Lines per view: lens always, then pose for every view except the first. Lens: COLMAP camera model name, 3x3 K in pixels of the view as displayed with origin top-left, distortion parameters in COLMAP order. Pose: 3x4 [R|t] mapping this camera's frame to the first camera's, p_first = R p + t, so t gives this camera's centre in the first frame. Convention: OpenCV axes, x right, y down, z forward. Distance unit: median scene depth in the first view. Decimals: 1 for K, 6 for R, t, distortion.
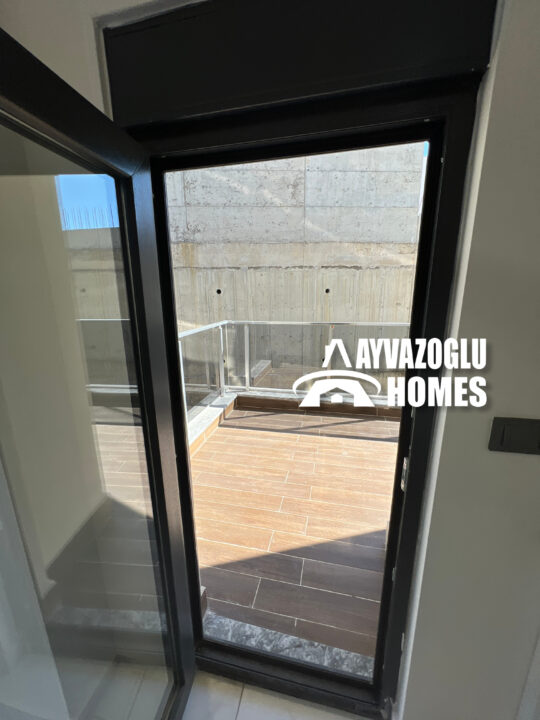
lens RADIAL K [[287.7, 0, 271.6], [0, 287.7, 358.2], [0, 0, 1]] dist [-0.000632, -0.000024]
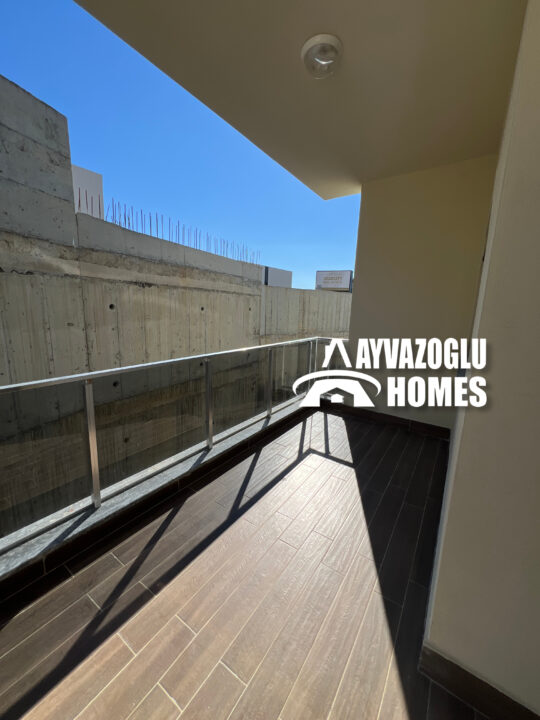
lens RADIAL K [[289.0, 0, 269.0], [0, 289.0, 357.9], [0, 0, 1]] dist [0.001093, 0.000170]
pose [[0.368962, -0.139678, 0.918889, -0.084909], [0.176387, 0.981200, 0.078325, -0.074338], [-0.912554, 0.133181, 0.386663, 0.257557]]
